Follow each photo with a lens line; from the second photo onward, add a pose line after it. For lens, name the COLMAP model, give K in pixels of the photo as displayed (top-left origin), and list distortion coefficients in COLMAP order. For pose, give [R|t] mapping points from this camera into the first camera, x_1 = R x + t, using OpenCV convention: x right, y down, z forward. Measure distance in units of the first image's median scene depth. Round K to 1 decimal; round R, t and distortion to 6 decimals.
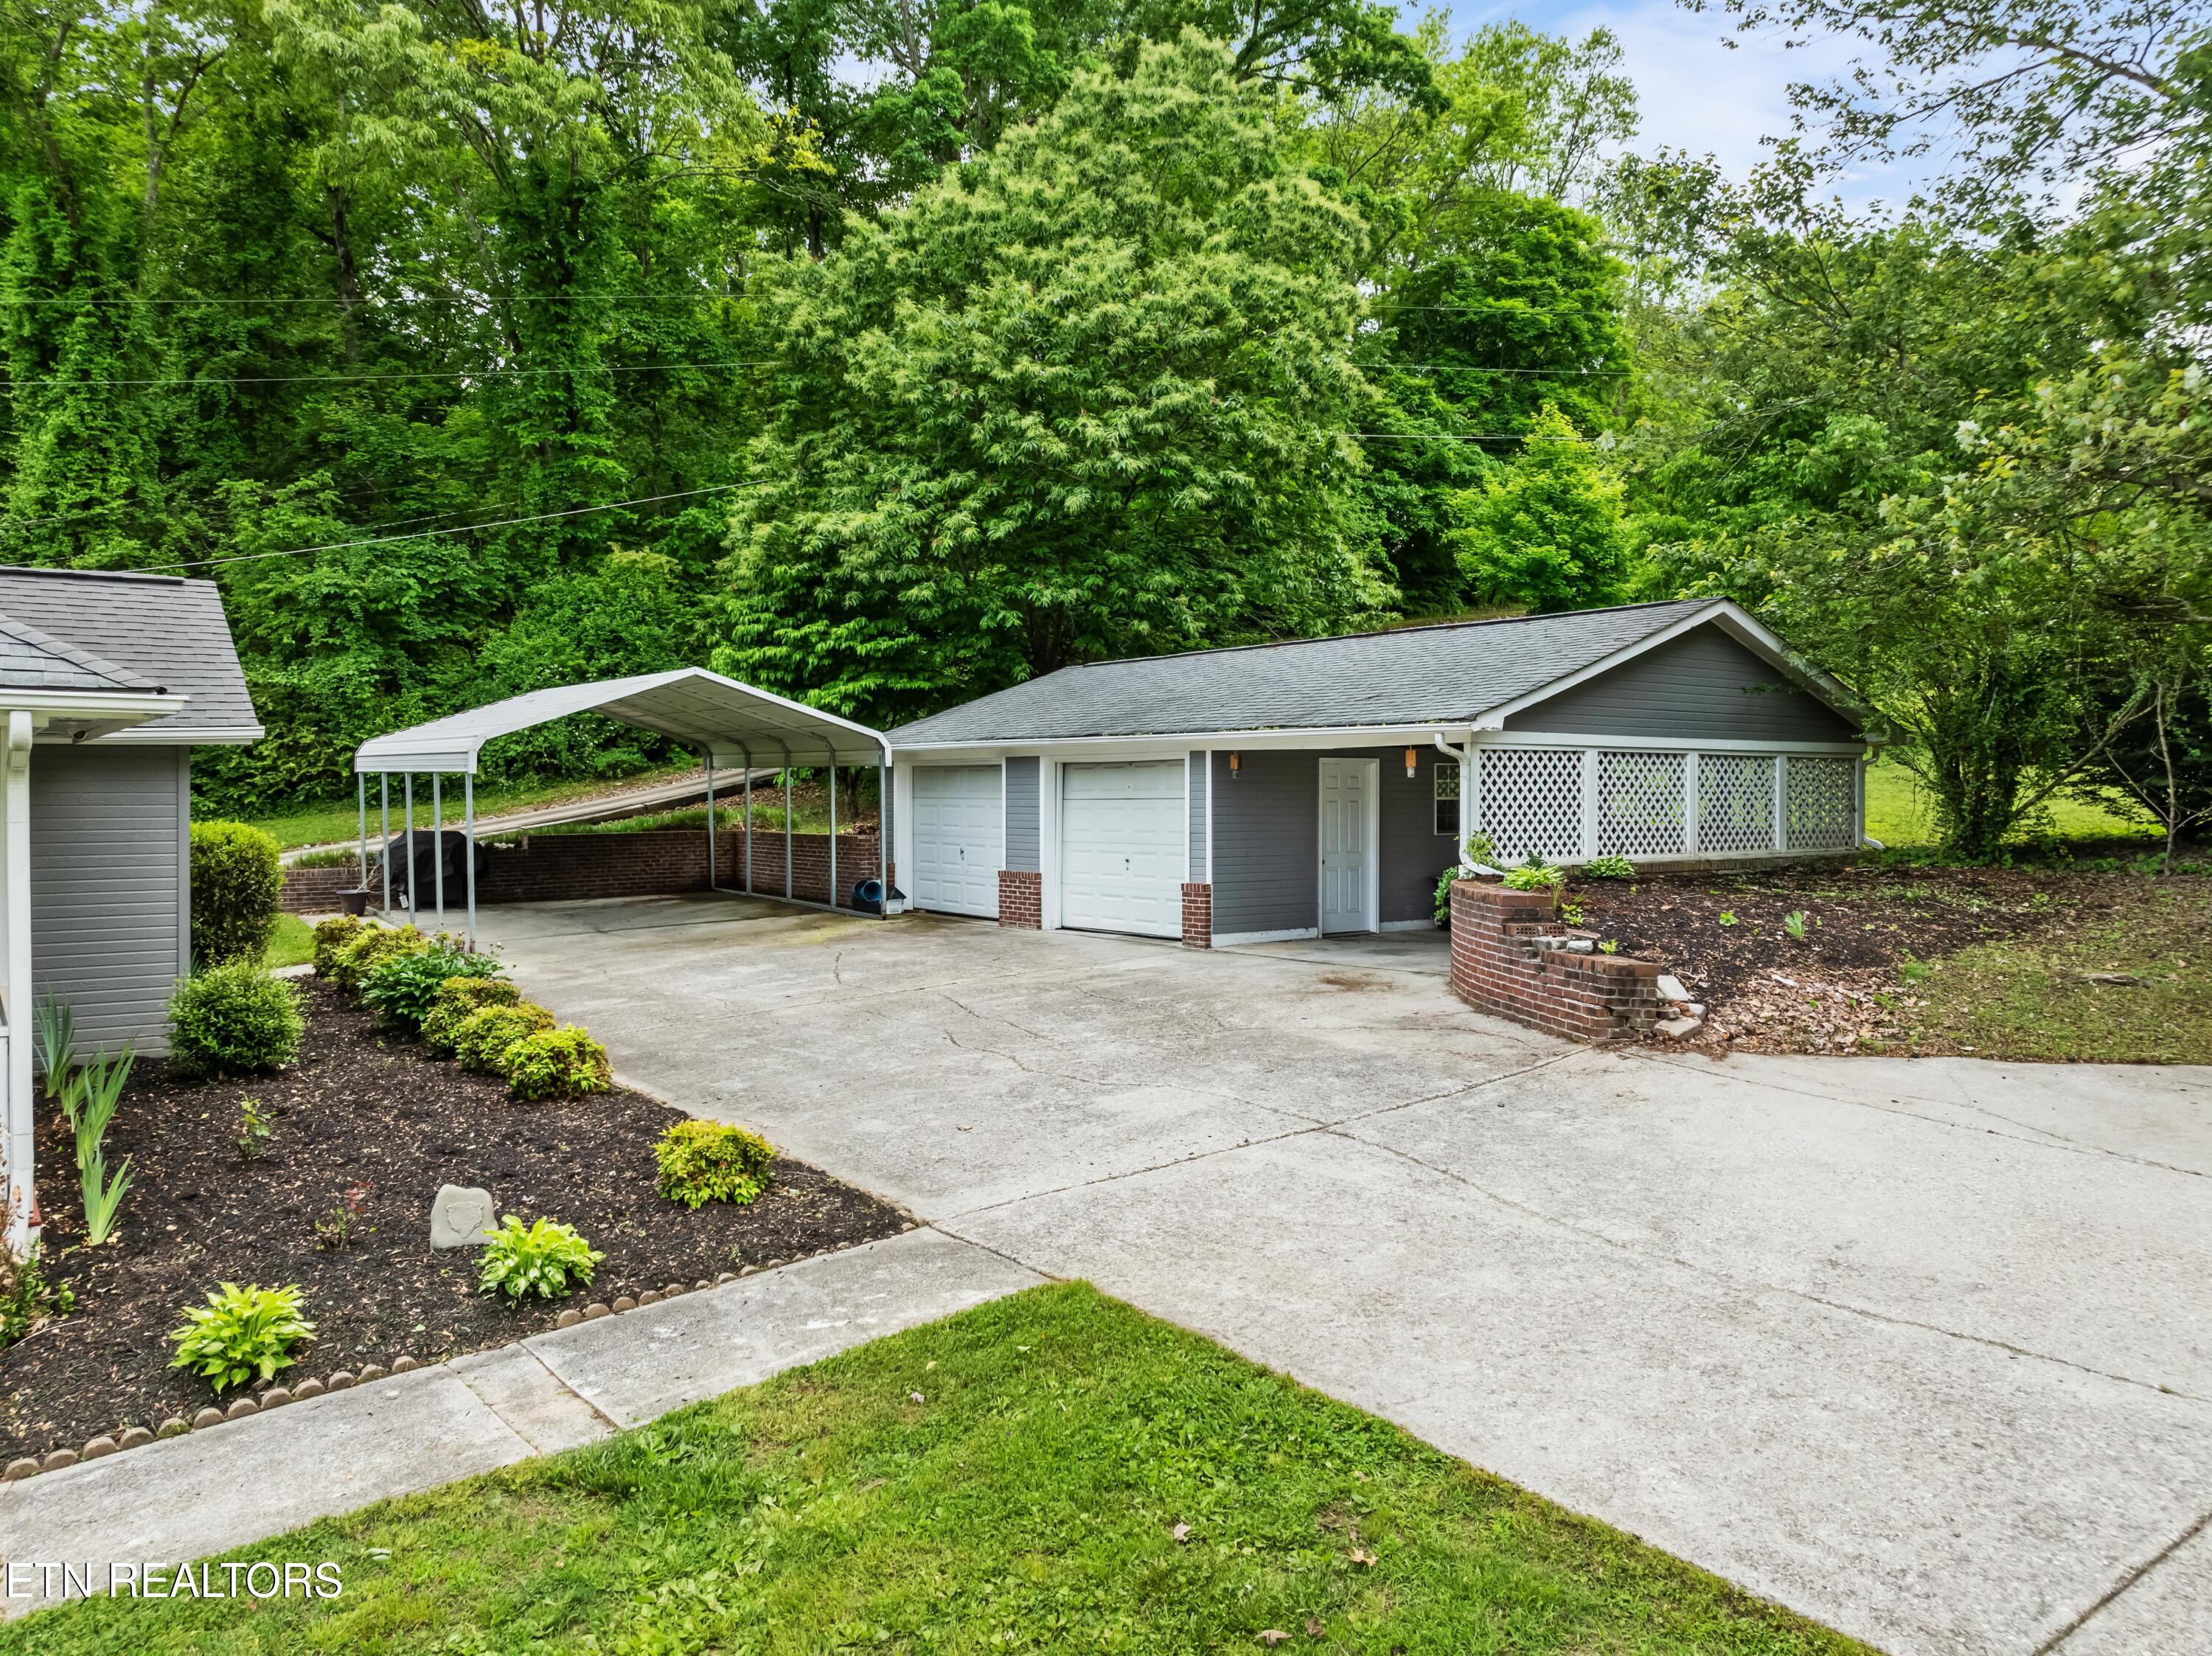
lens RADIAL K [[1549.5, 0, 1010.4], [0, 1549.5, 827.0], [0, 0, 1]] dist [-0.003619, -0.001710]
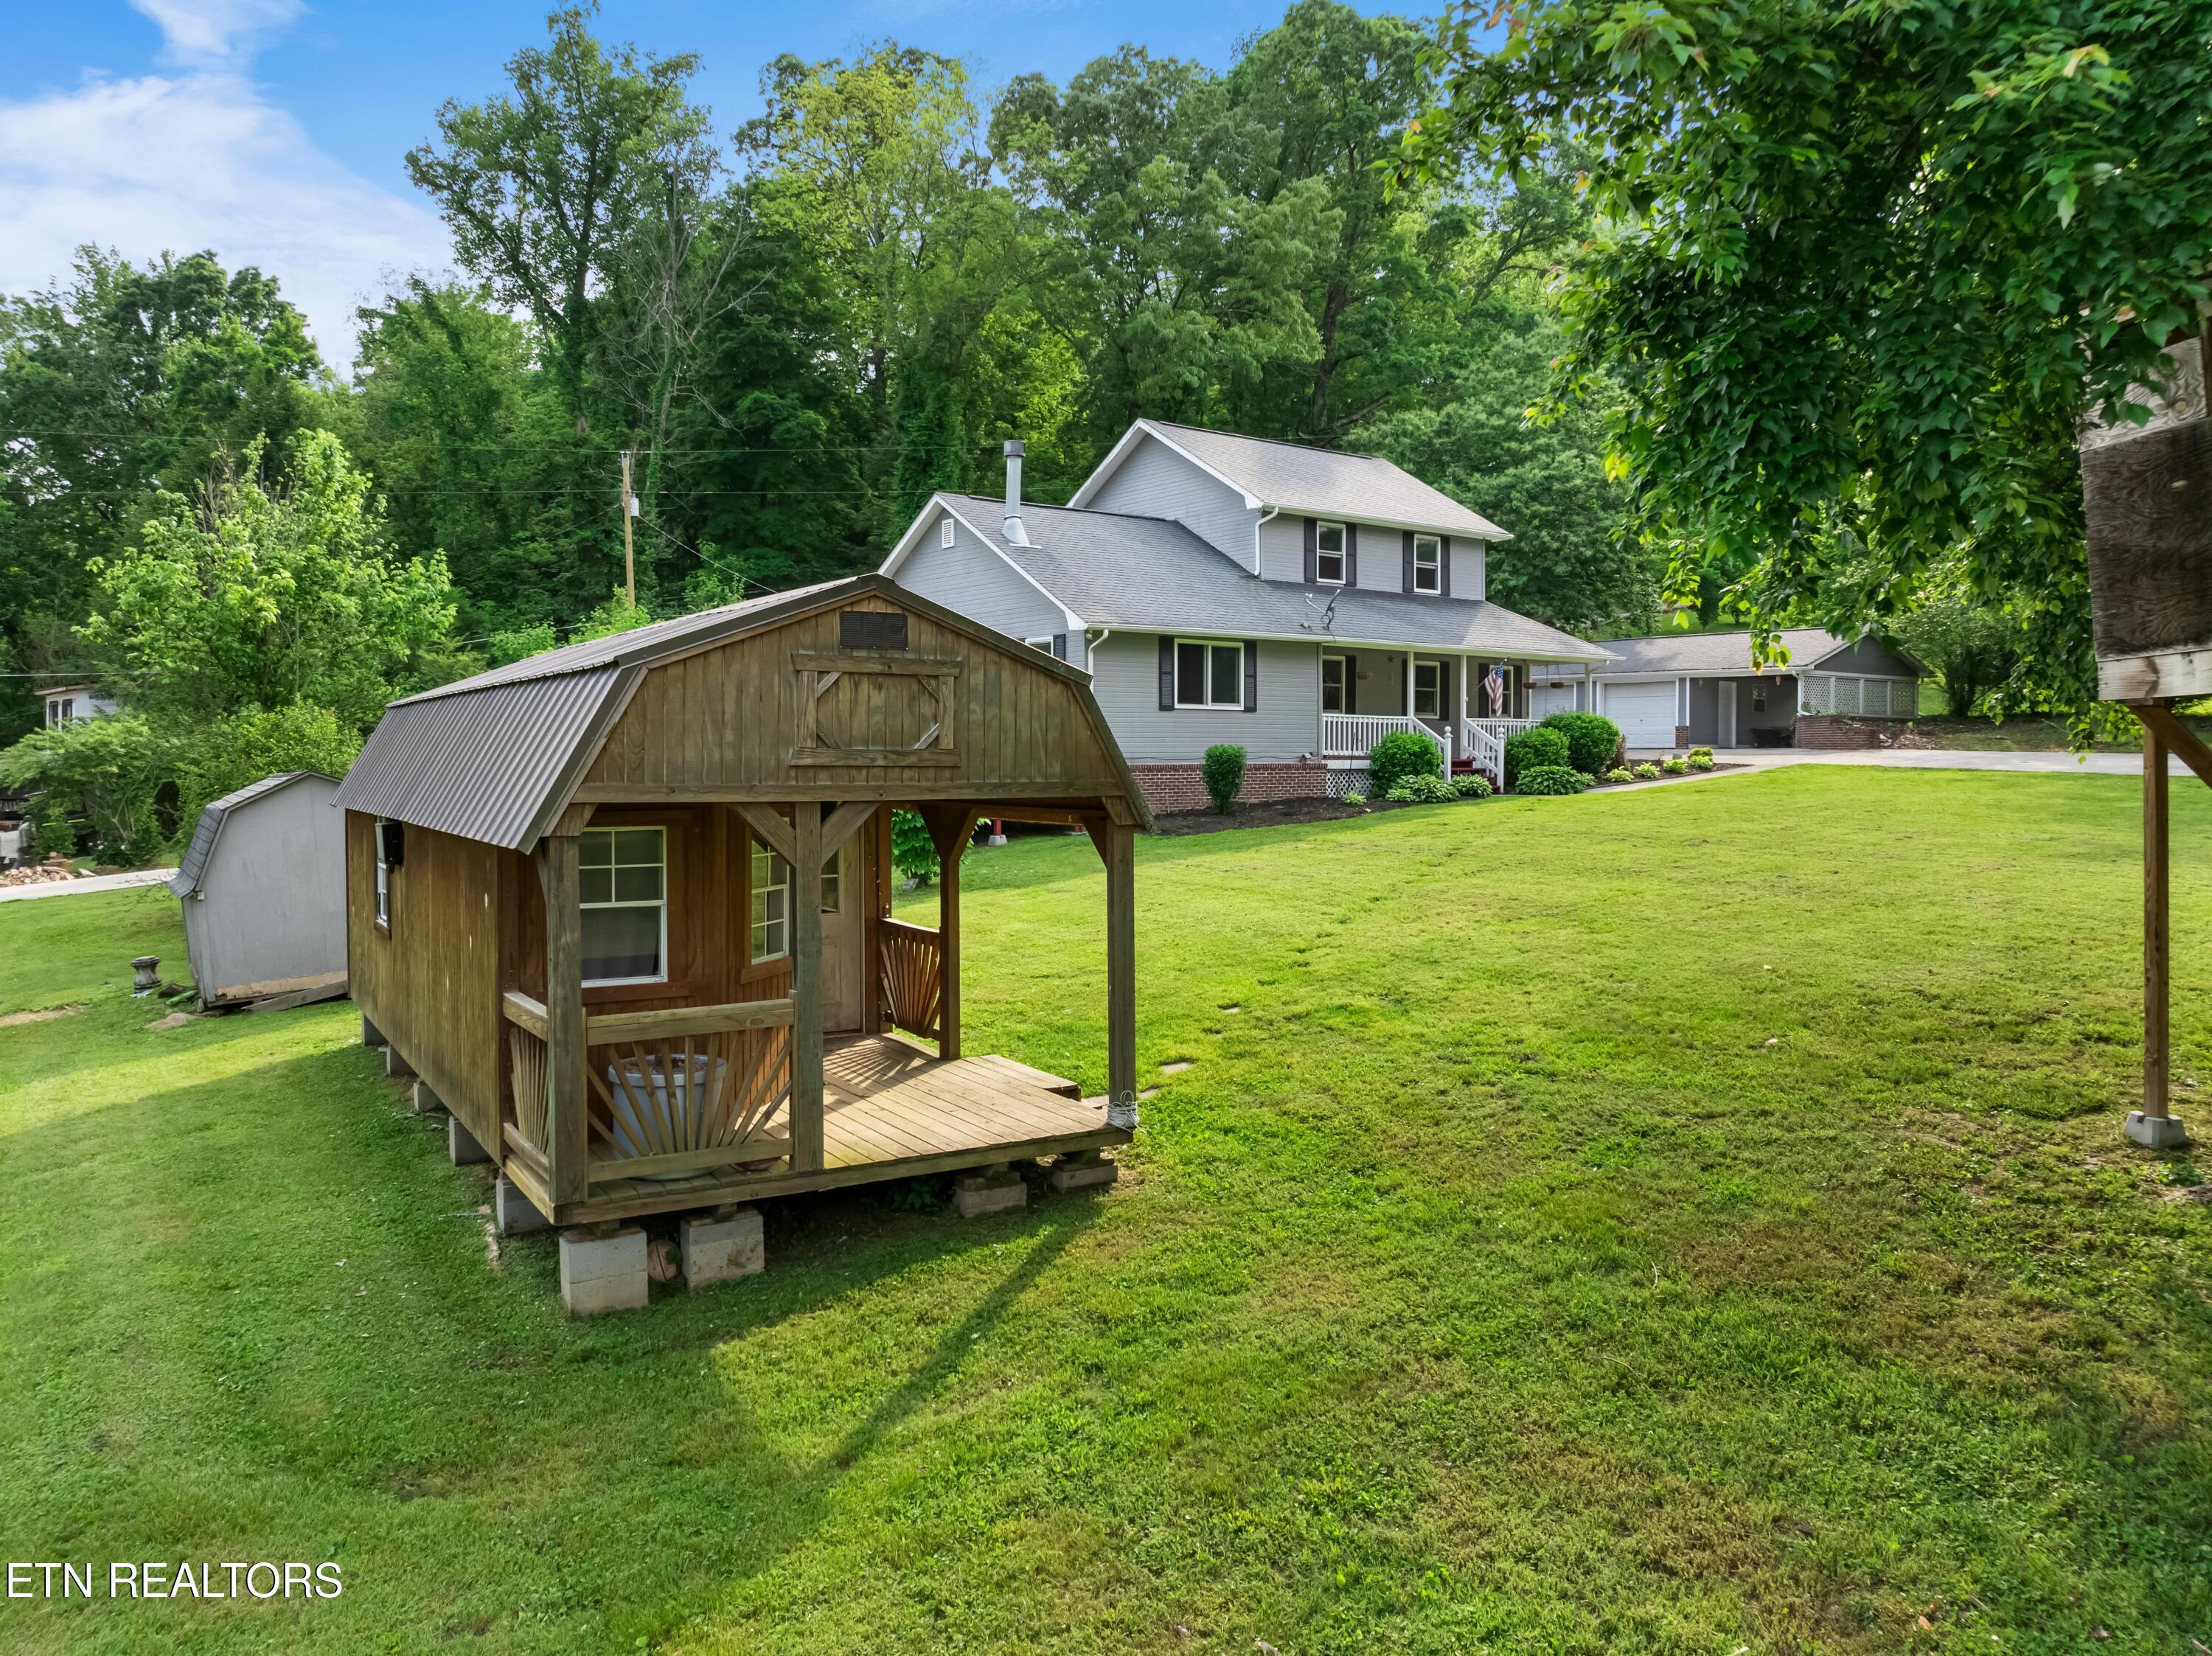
lens RADIAL K [[1549.8, 0, 1110.0], [0, 1549.8, 757.0], [0, 0, 1]] dist [0.005282, 0.000541]
pose [[0.998601, -0.002695, 0.052817, -0.953766], [0.003551, 0.999864, -0.016108, 0.121229], [-0.052767, 0.016273, 0.998474, -1.551136]]
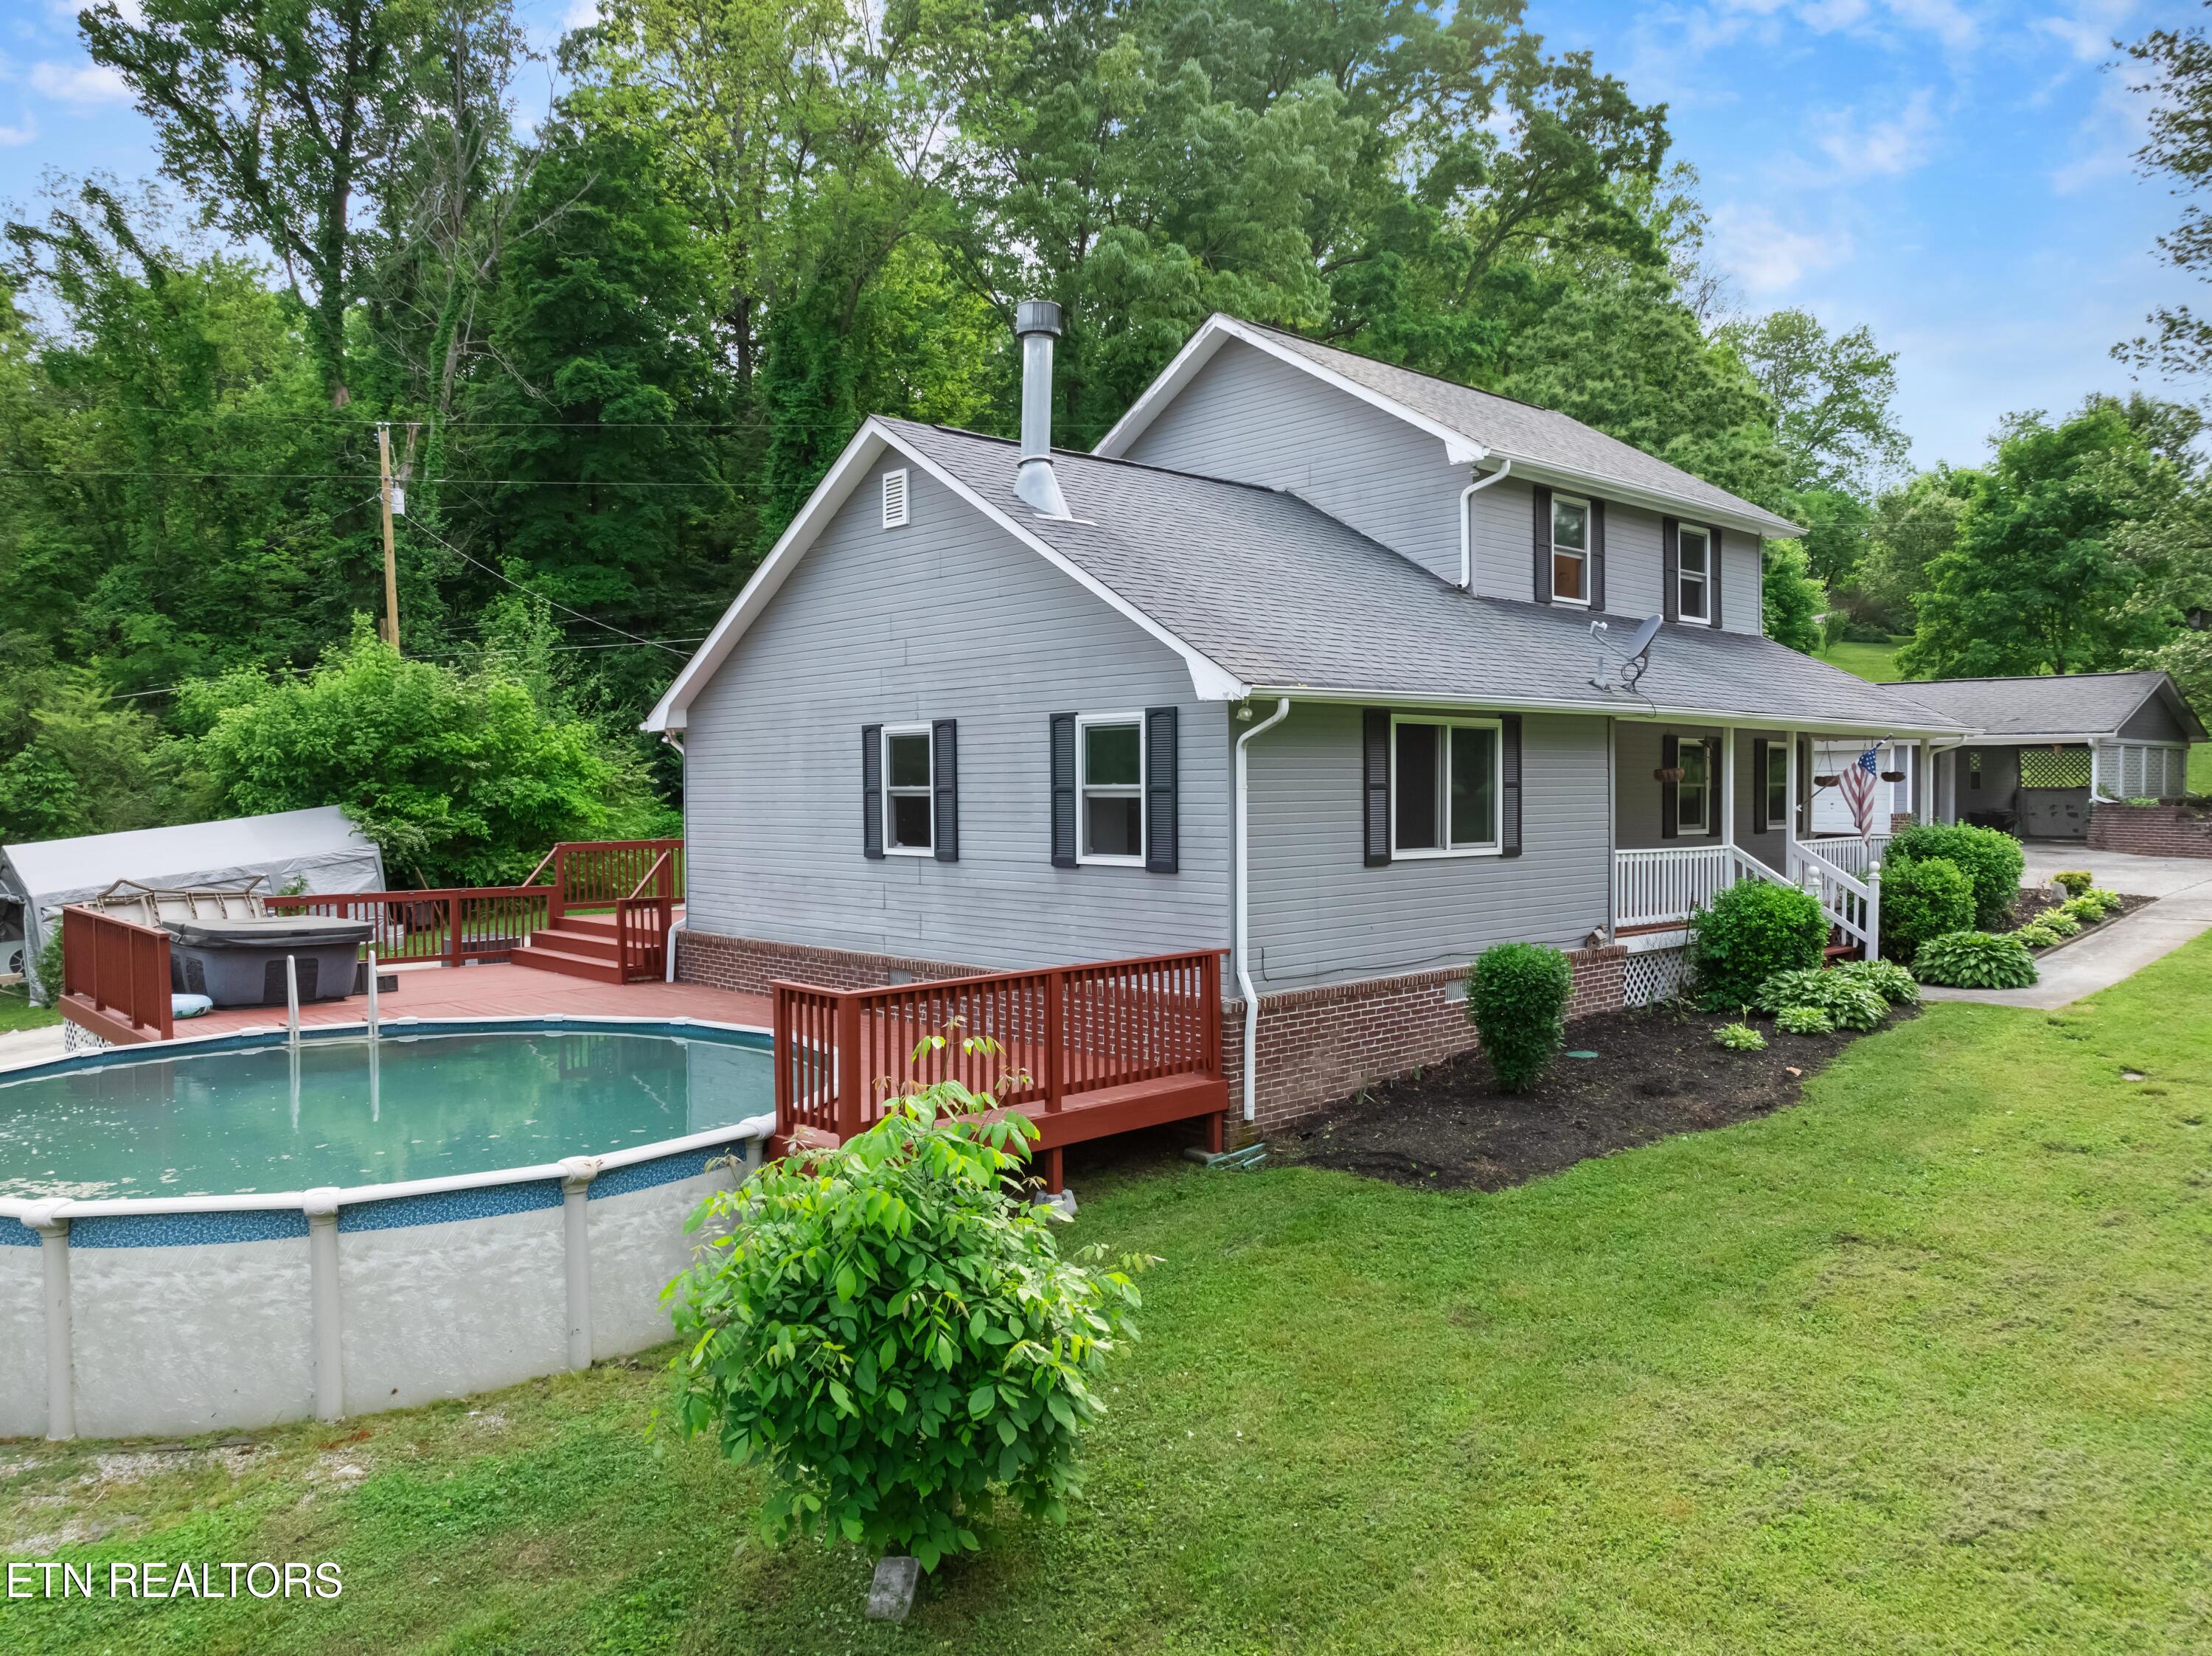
lens RADIAL K [[1555.5, 0, 1106.0], [0, 1555.5, 828.0], [0, 0, 1]] dist [-0.011237, -0.001802]
pose [[0.991116, -0.011620, 0.132491, -1.038641], [0.010705, 0.999914, 0.007610, 0.026722], [-0.132568, -0.006124, 0.991155, -0.737388]]
